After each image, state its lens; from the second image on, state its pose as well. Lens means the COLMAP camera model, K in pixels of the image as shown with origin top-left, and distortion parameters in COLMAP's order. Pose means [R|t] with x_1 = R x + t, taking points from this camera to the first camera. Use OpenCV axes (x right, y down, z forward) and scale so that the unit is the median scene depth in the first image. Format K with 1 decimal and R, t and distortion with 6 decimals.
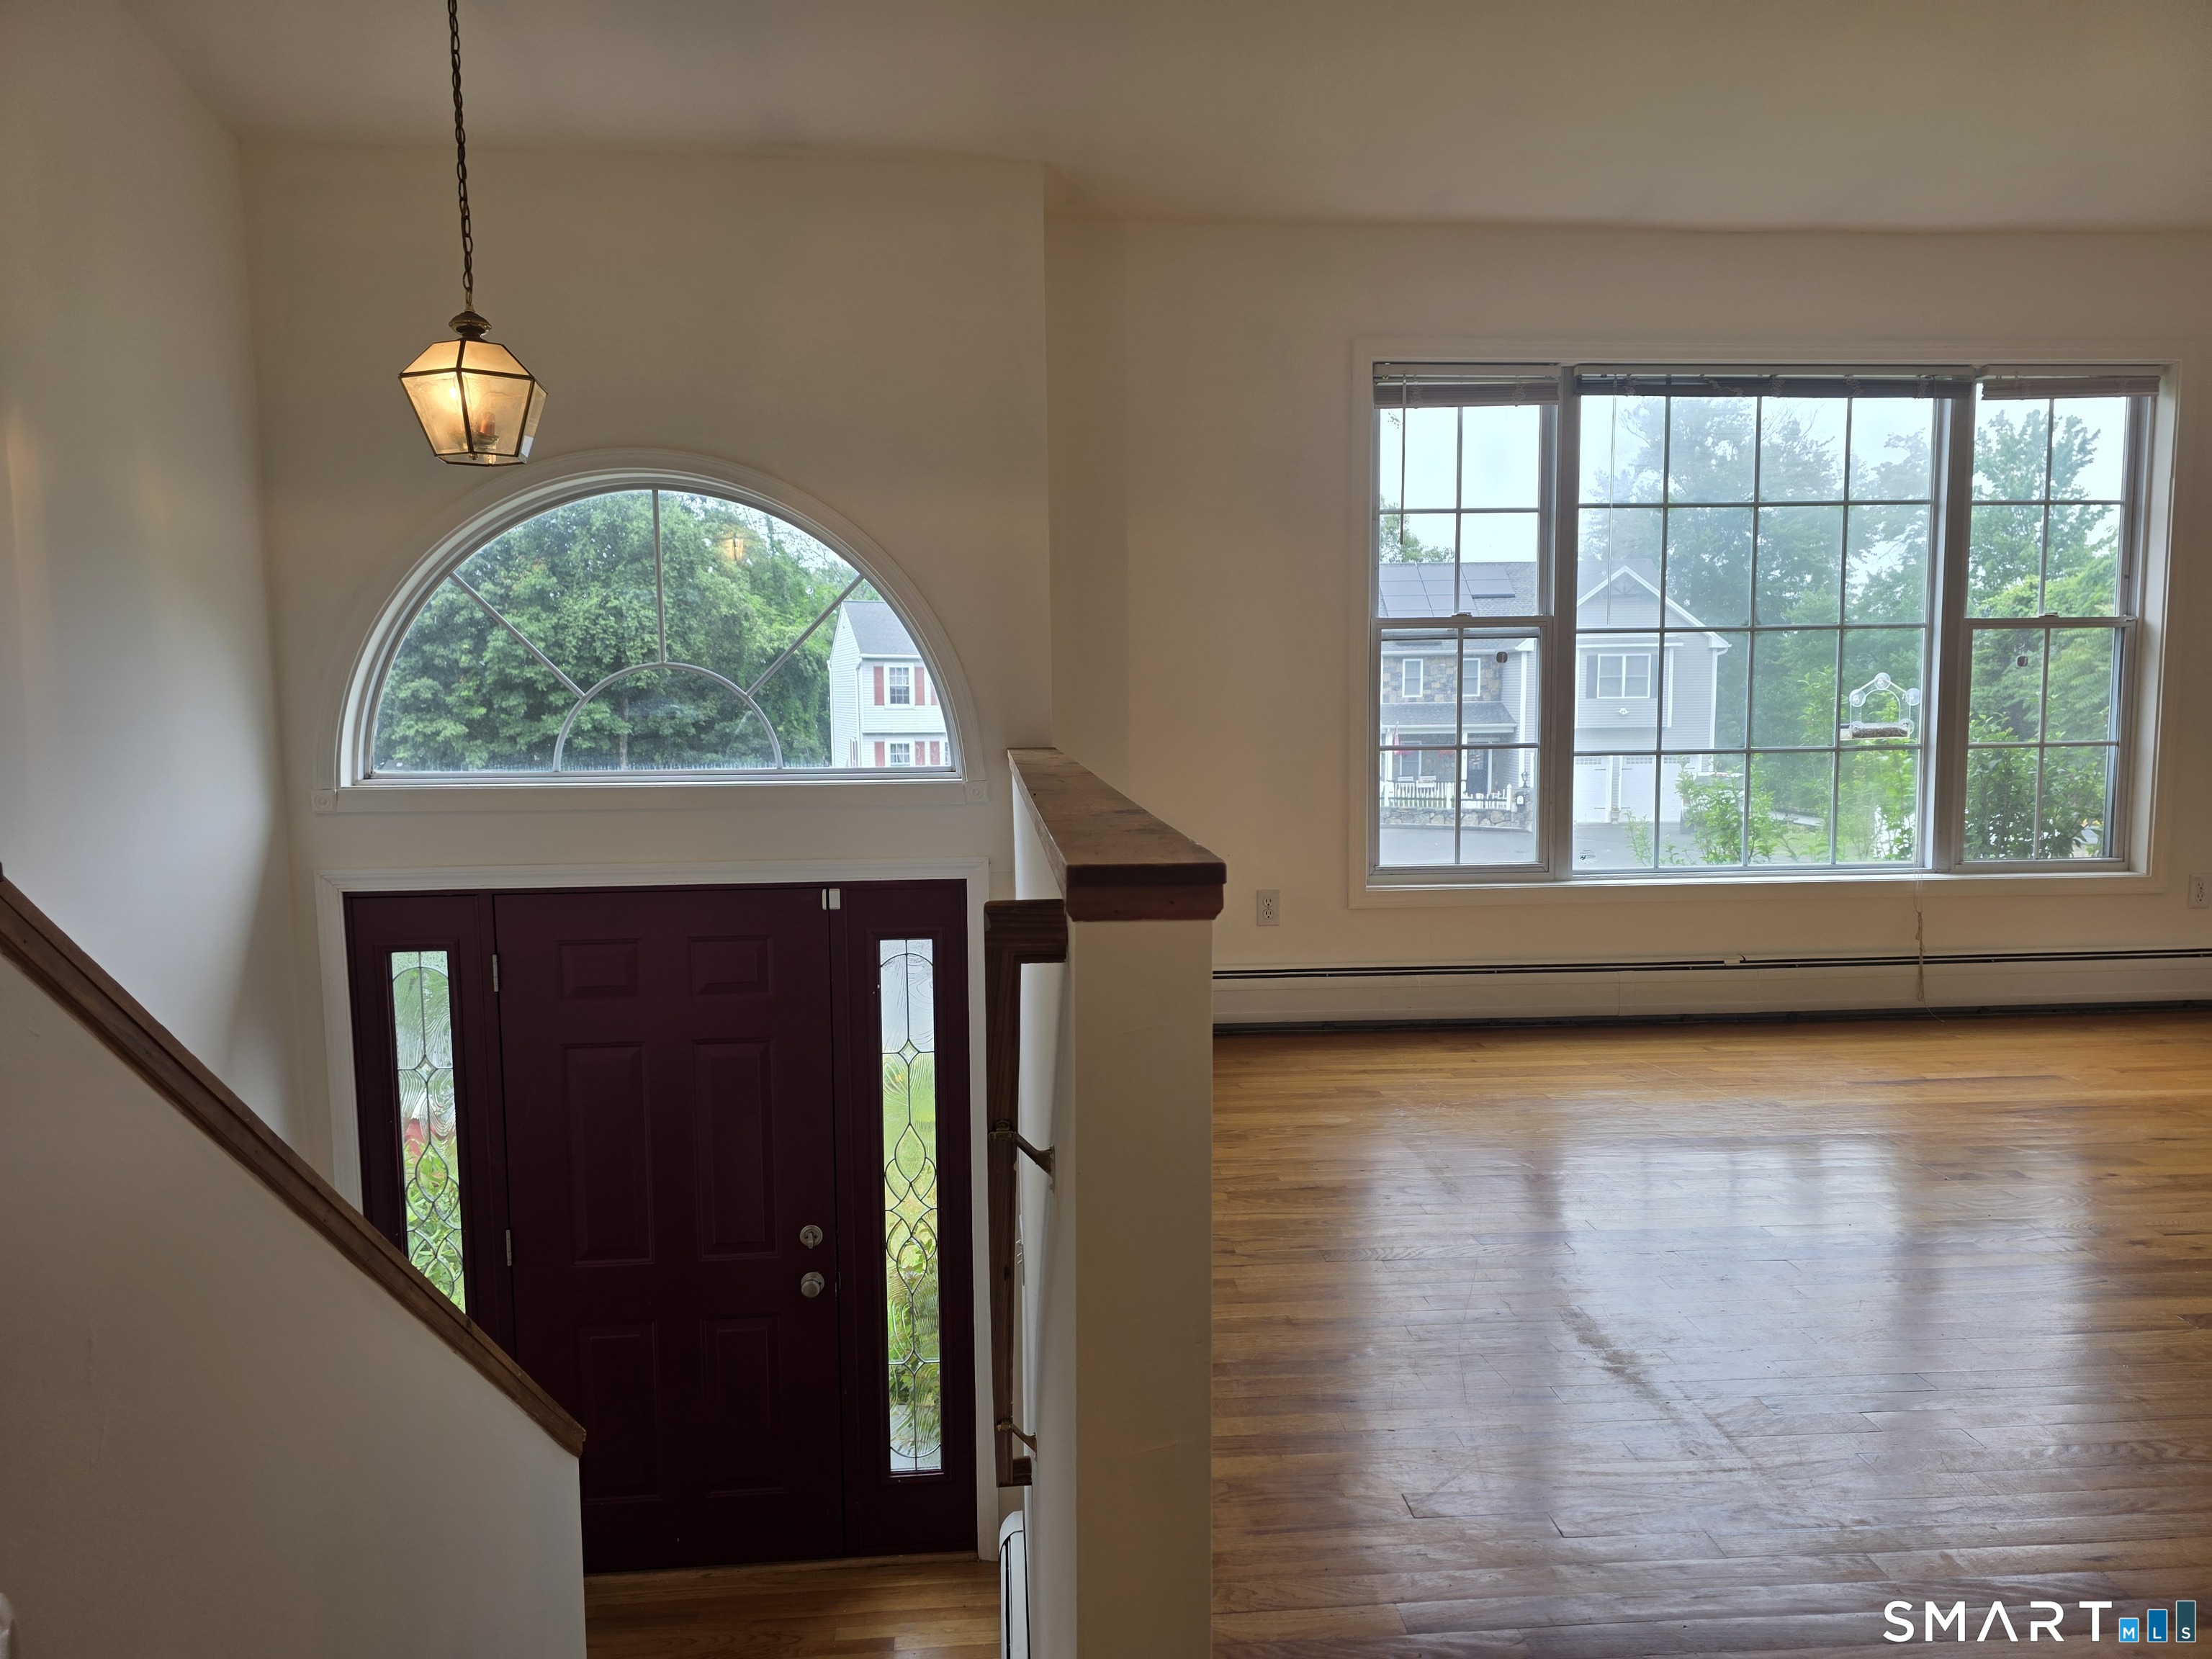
lens RADIAL K [[1472.6, 0, 1110.0], [0, 1472.6, 841.0], [0, 0, 1]] dist [0.073547, -0.059529]
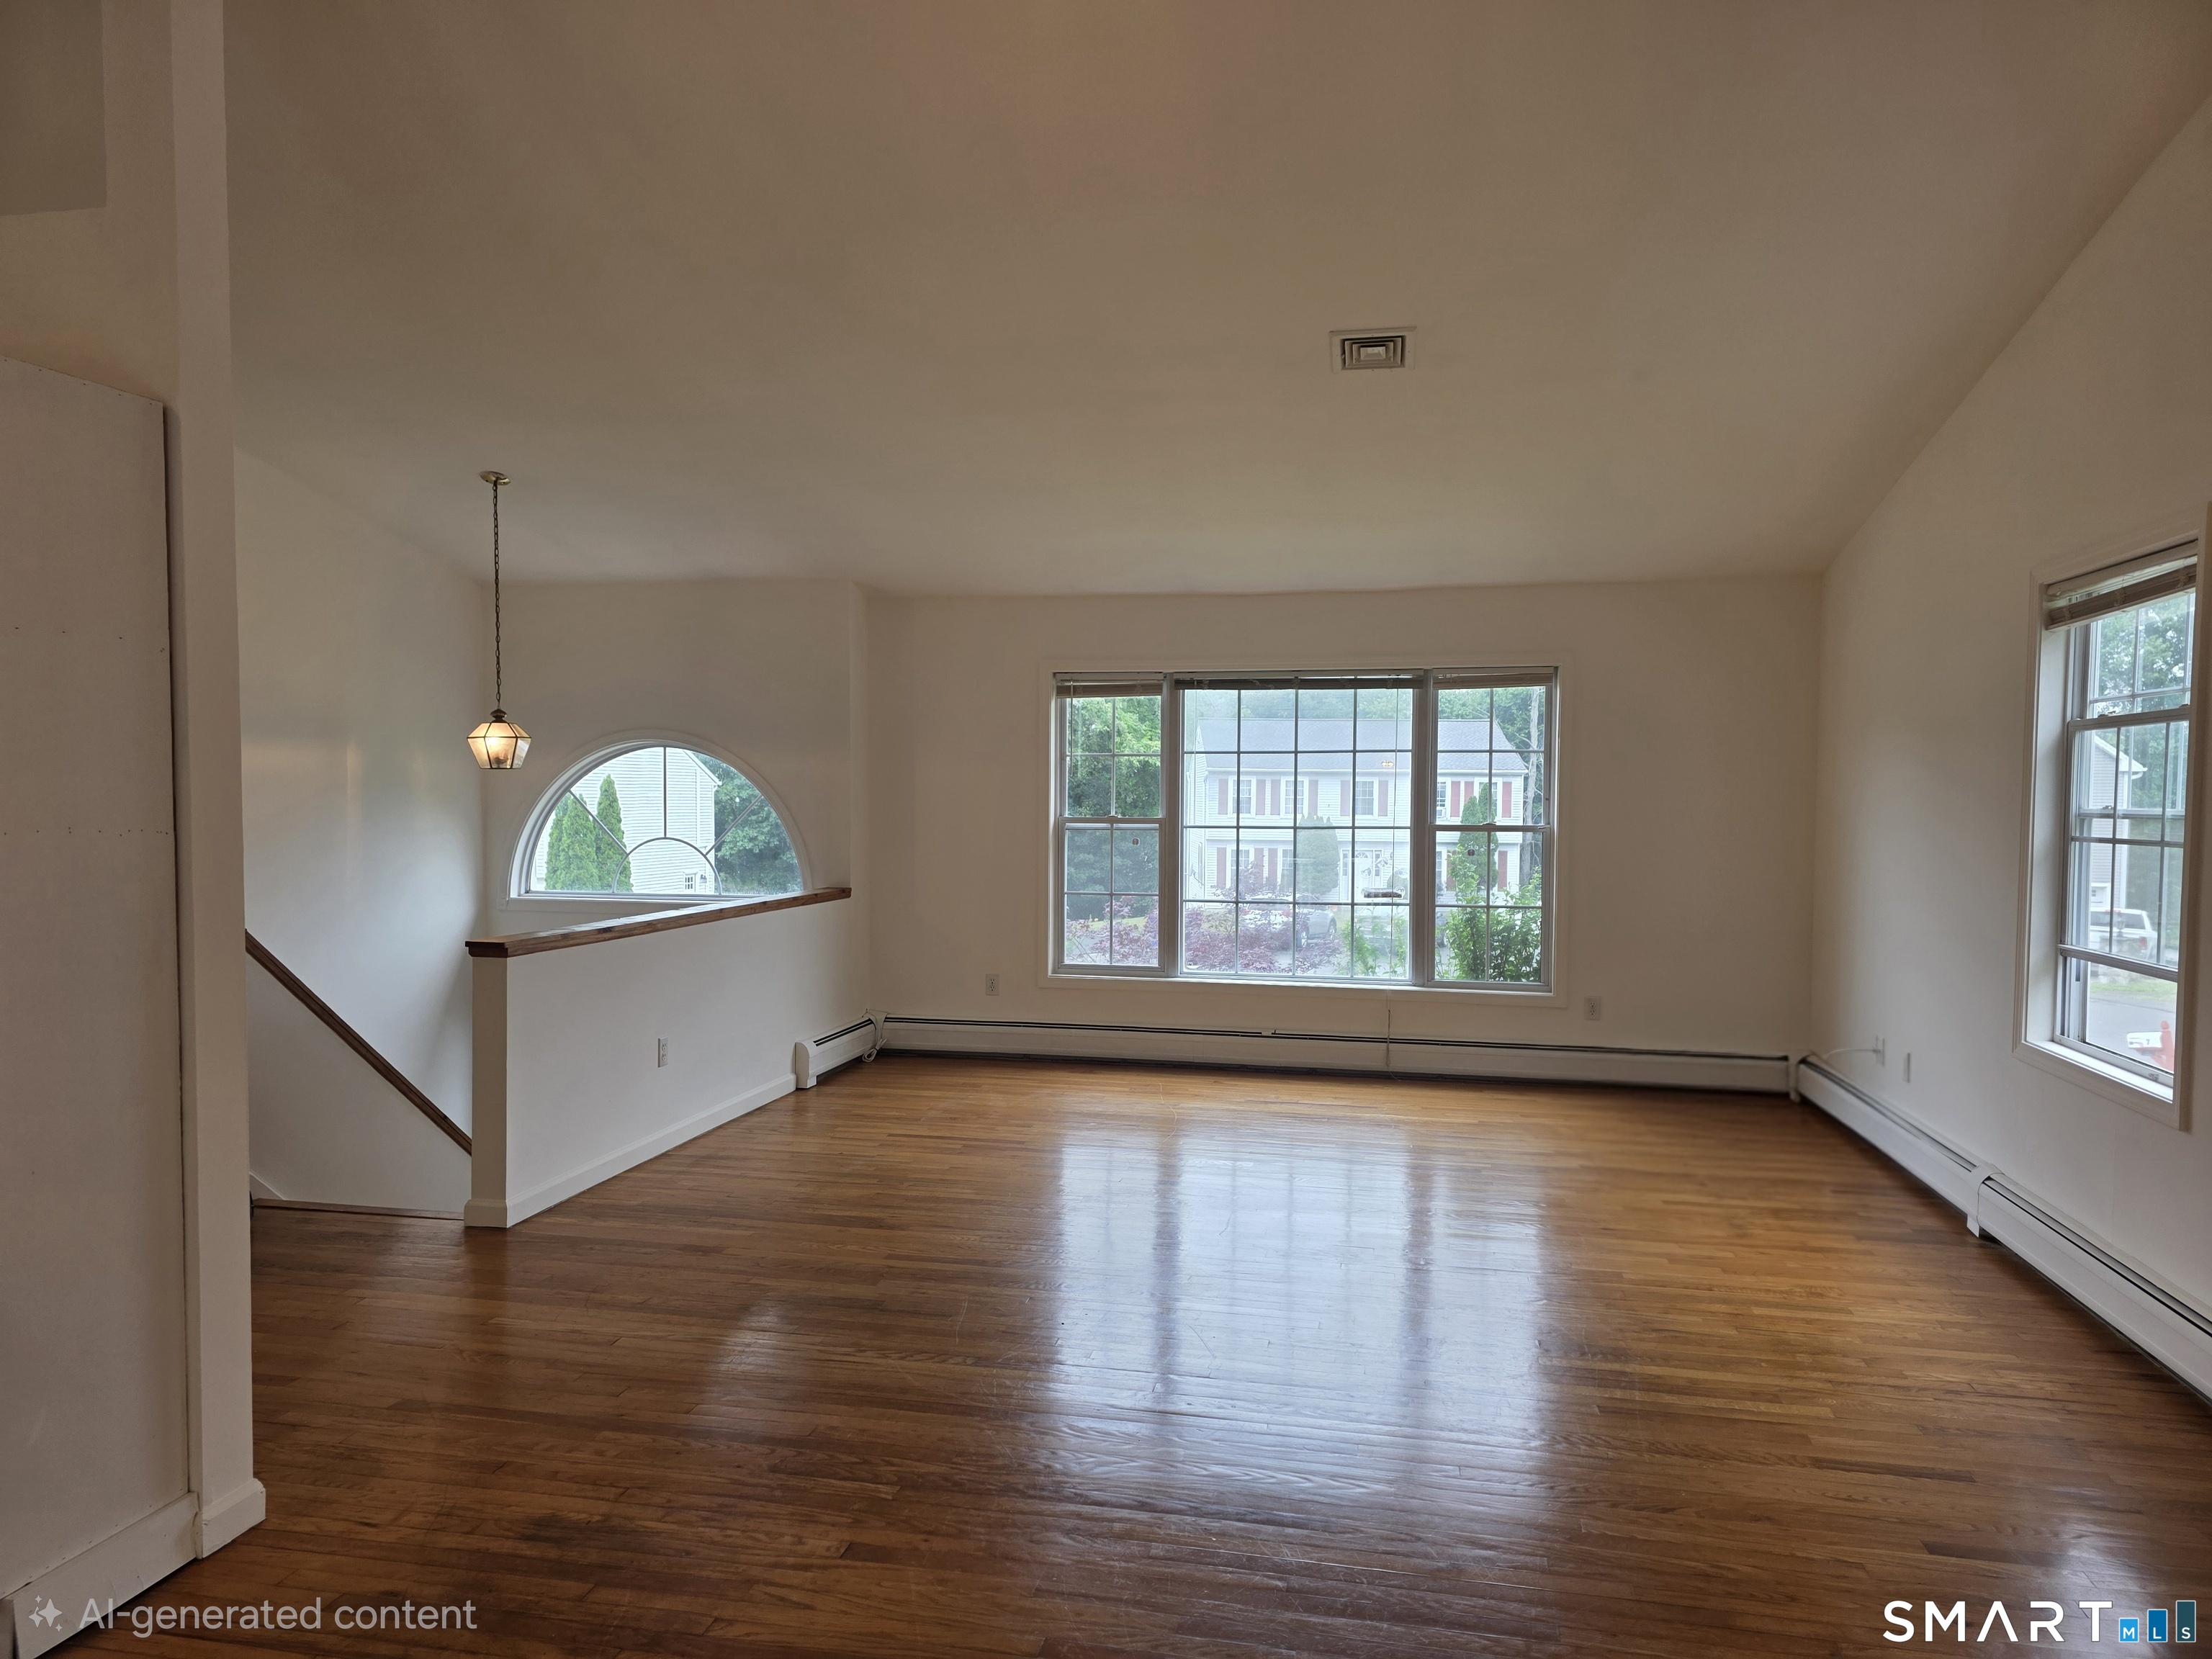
lens RADIAL K [[1472.6, 0, 1110.0], [0, 1472.6, 841.0], [0, 0, 1]] dist [0.073547, -0.059529]
pose [[0.960196, 0.025228, -0.278185, 0.690540], [-0.044559, 0.996994, -0.063388, -0.018165], [0.275749, 0.073260, 0.958434, -0.589710]]
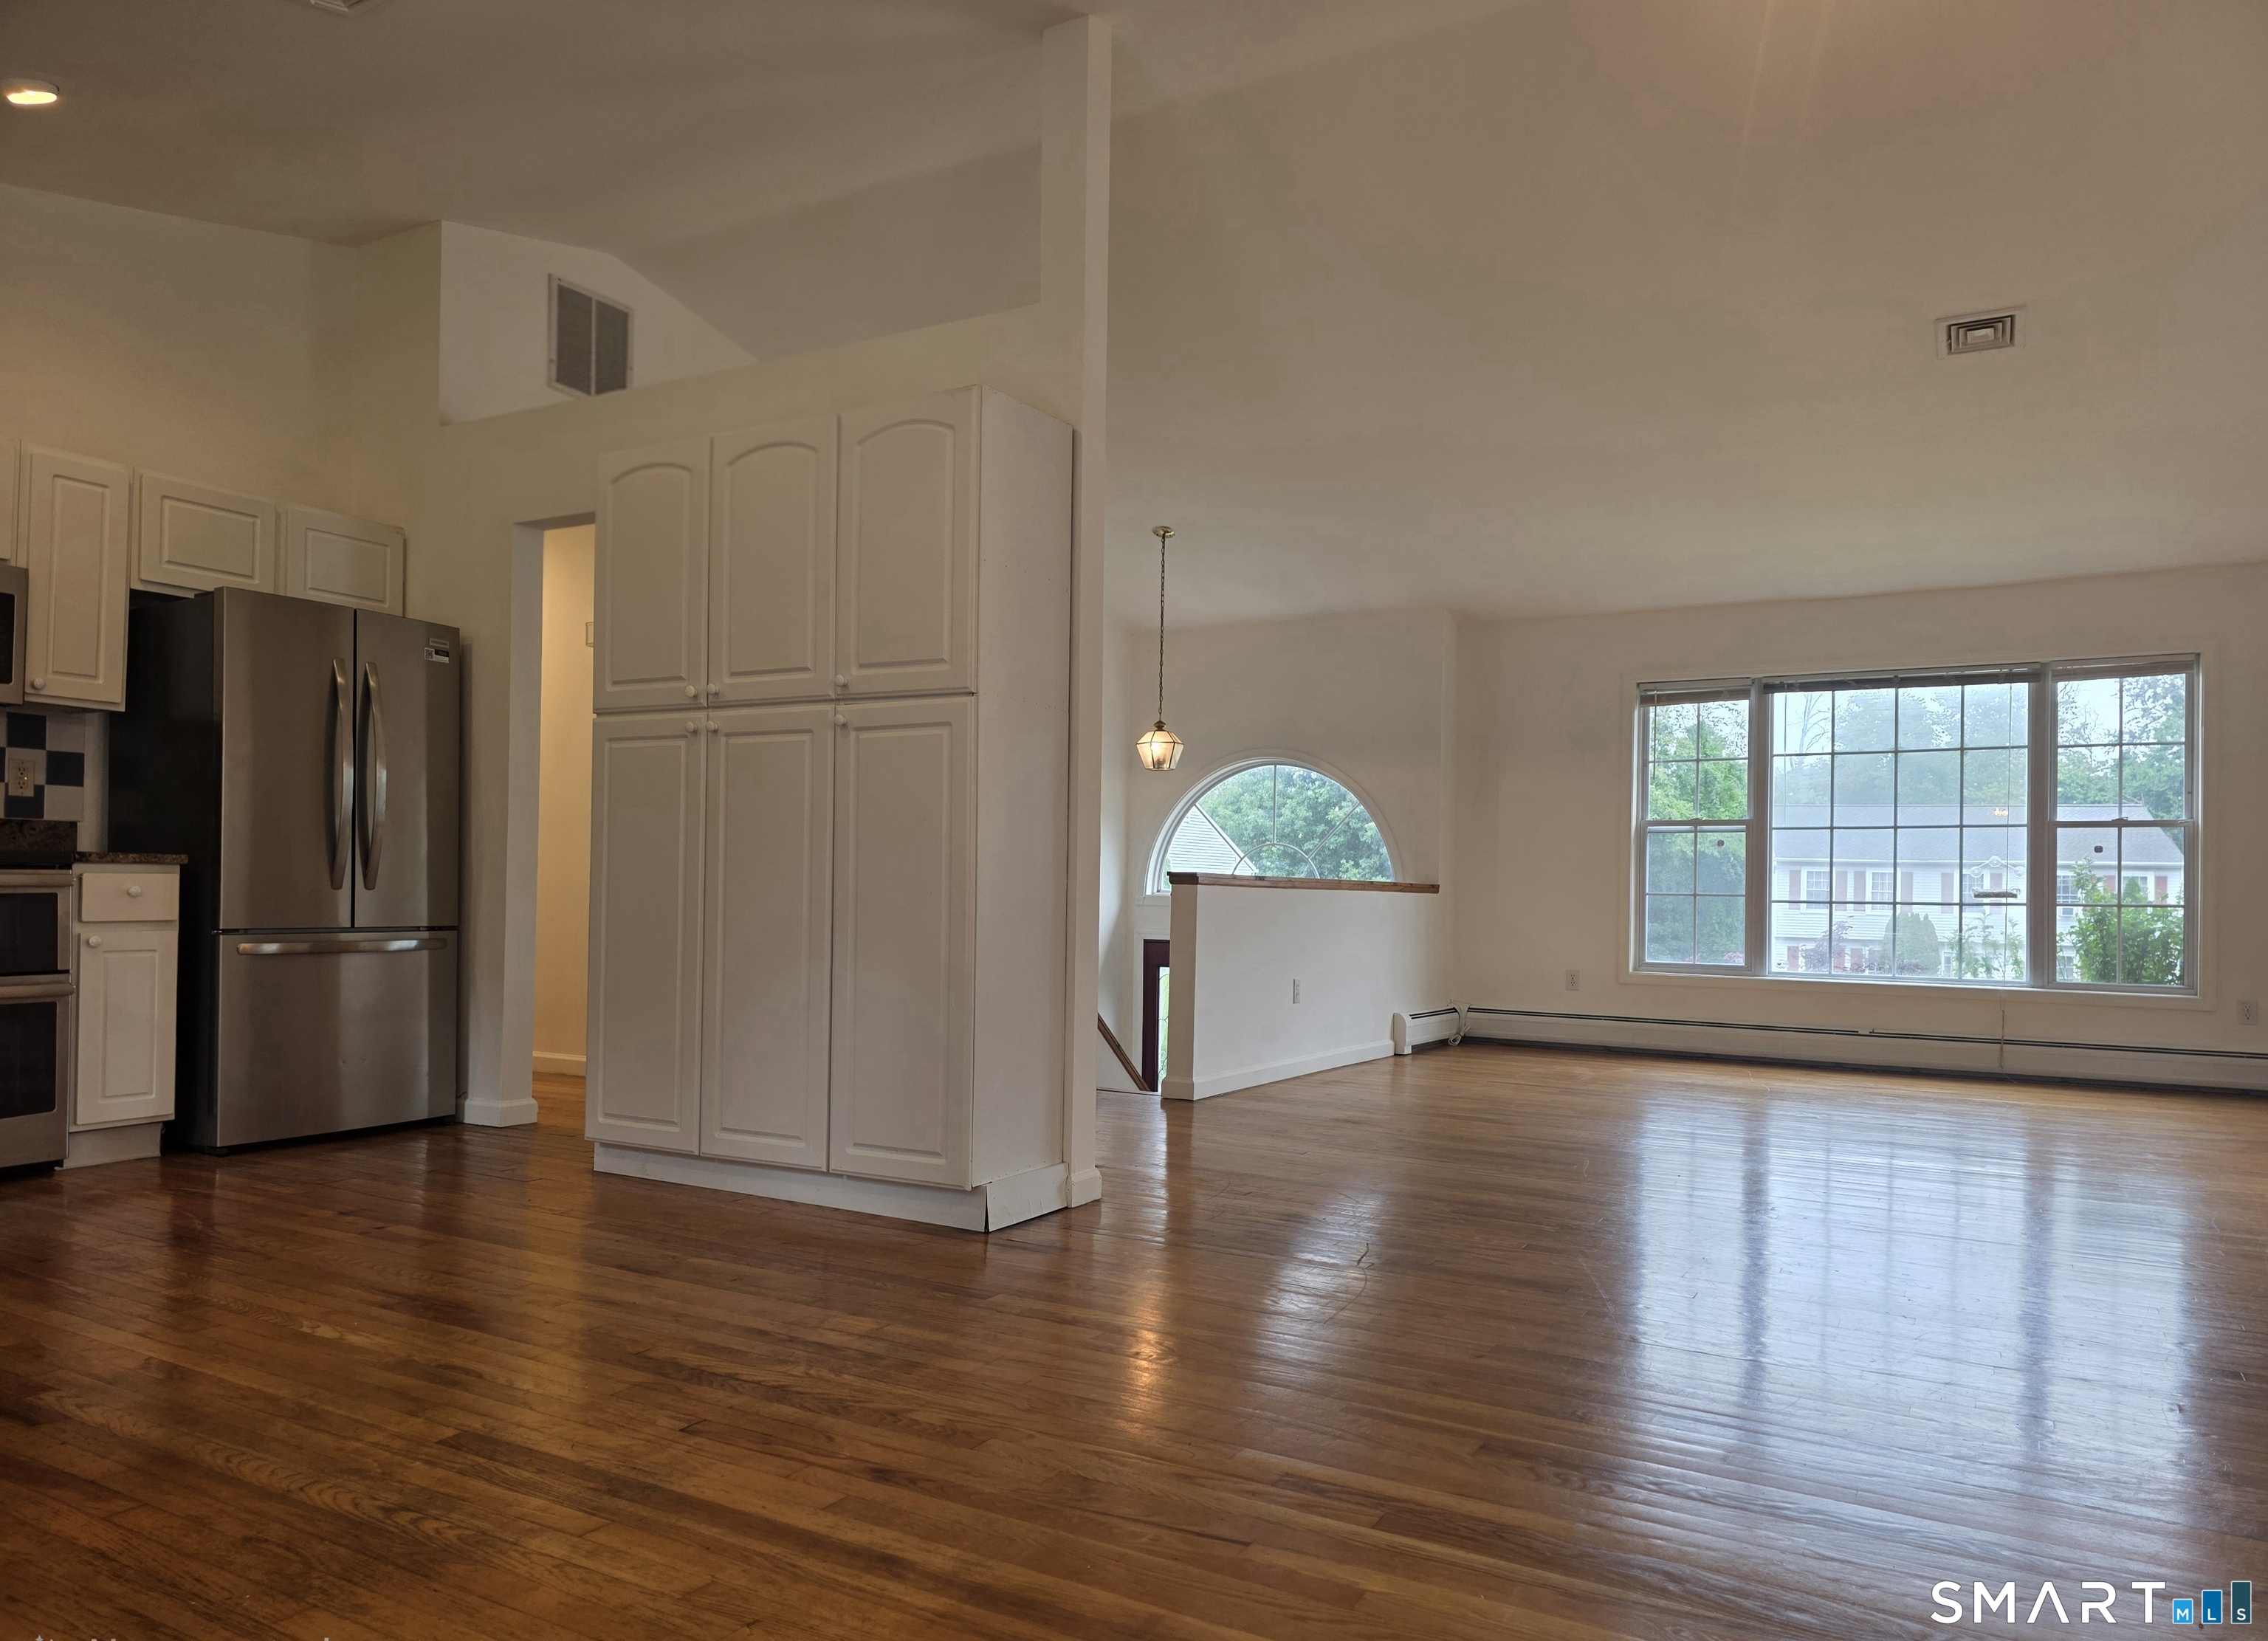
lens RADIAL K [[1494.3, 0, 1126.5], [0, 1494.3, 865.4], [0, 0, 1]] dist [0.066064, -0.075083]
pose [[0.813428, 0.014822, -0.581477, 0.714935], [-0.085089, 0.991954, -0.093744, 0.123198], [0.575409, 0.125731, 0.808144, -0.802150]]
